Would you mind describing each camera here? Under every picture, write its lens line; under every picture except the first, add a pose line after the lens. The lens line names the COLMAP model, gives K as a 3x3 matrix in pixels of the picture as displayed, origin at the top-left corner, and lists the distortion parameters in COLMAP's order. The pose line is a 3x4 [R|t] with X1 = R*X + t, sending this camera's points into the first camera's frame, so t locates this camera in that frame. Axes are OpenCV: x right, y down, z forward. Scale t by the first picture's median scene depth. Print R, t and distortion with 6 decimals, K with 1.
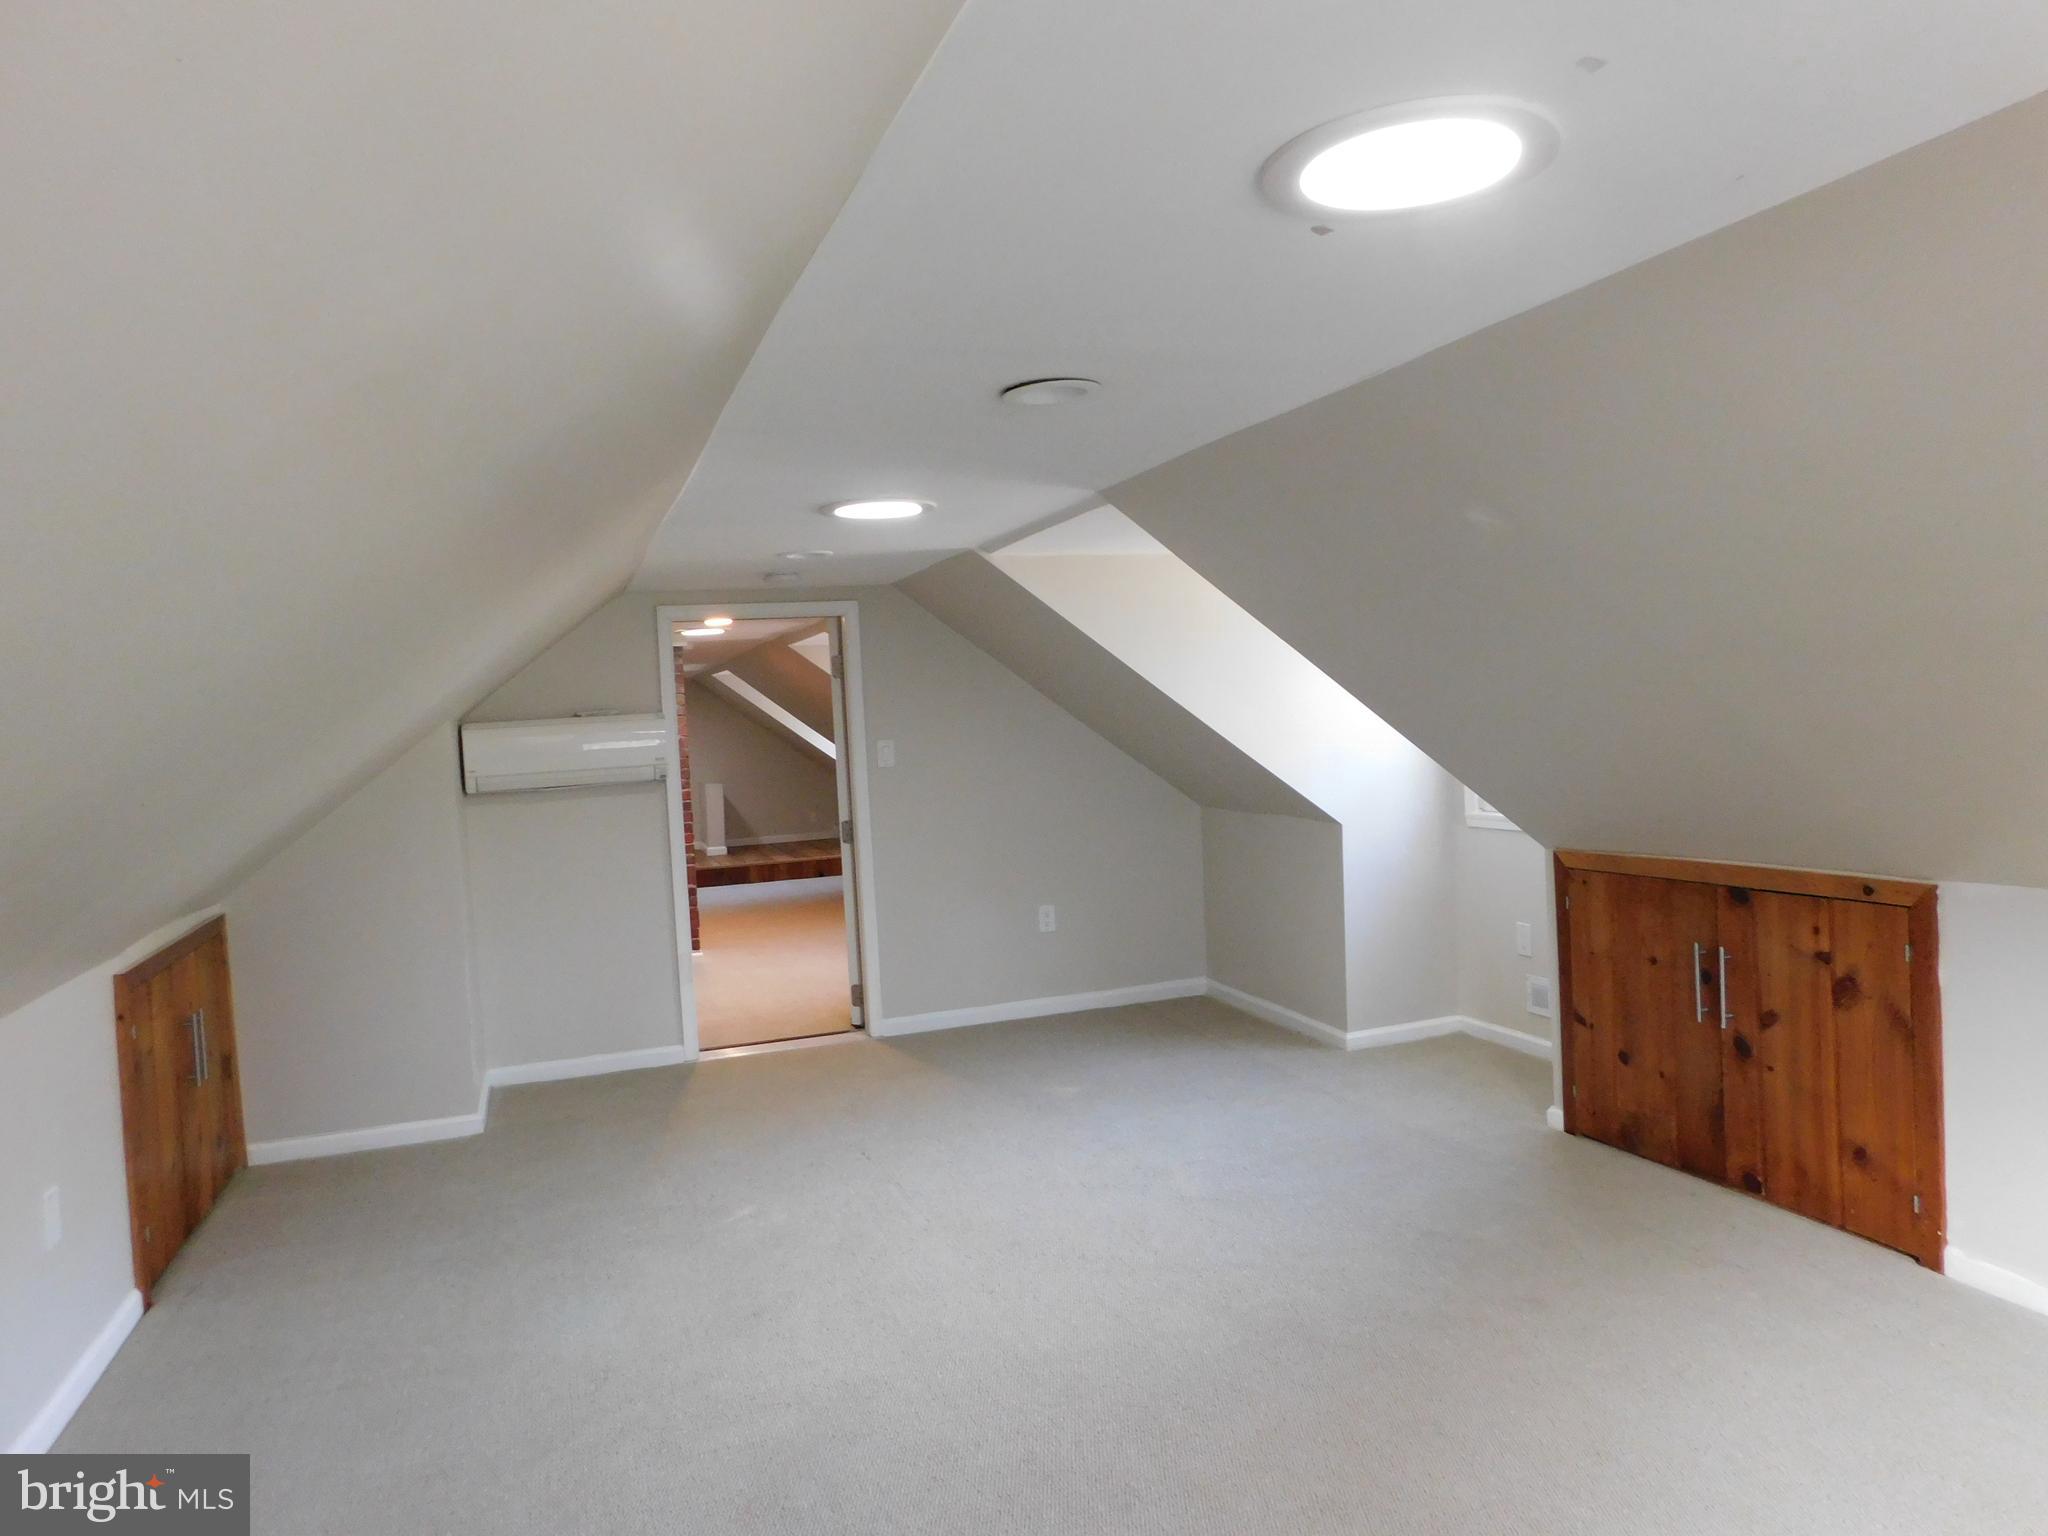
lens RADIAL K [[1362.4, 0, 1016.4], [0, 1362.4, 763.7], [0, 0, 1]] dist [-0.063924, 0.058323]
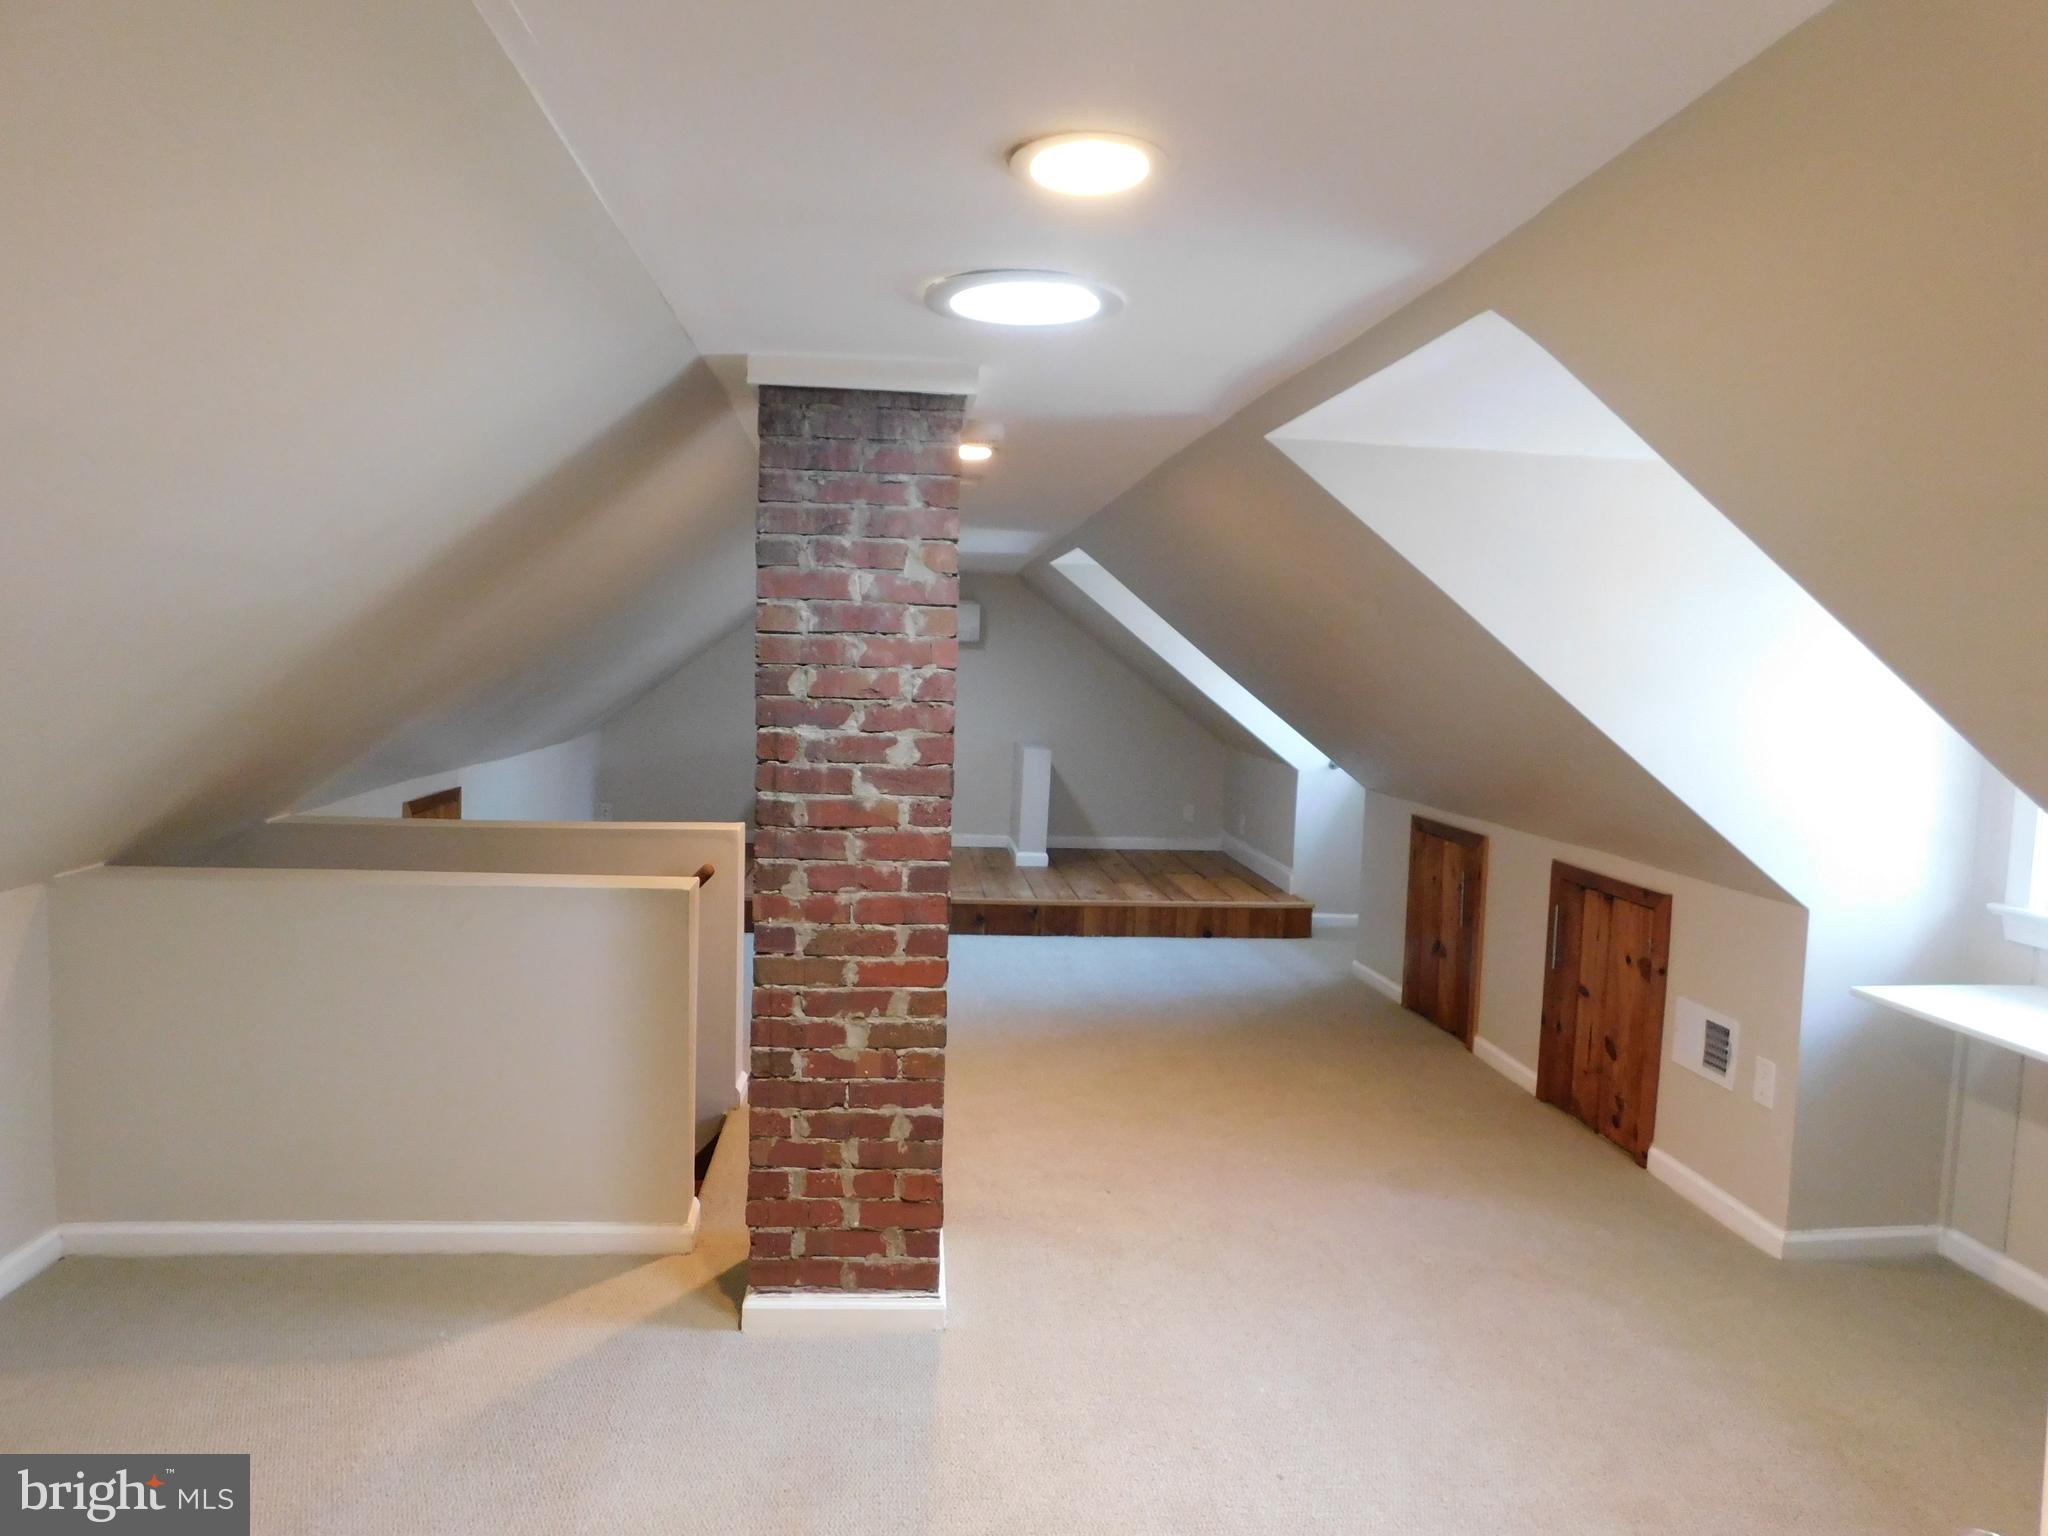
lens RADIAL K [[1362.4, 0, 1016.4], [0, 1362.4, 763.7], [0, 0, 1]] dist [-0.063924, 0.058323]
pose [[0.967605, 0.101758, -0.231056, -0.097089], [-0.083993, 0.992793, 0.085488, -0.029597], [0.238090, -0.063312, 0.969177, 0.439105]]
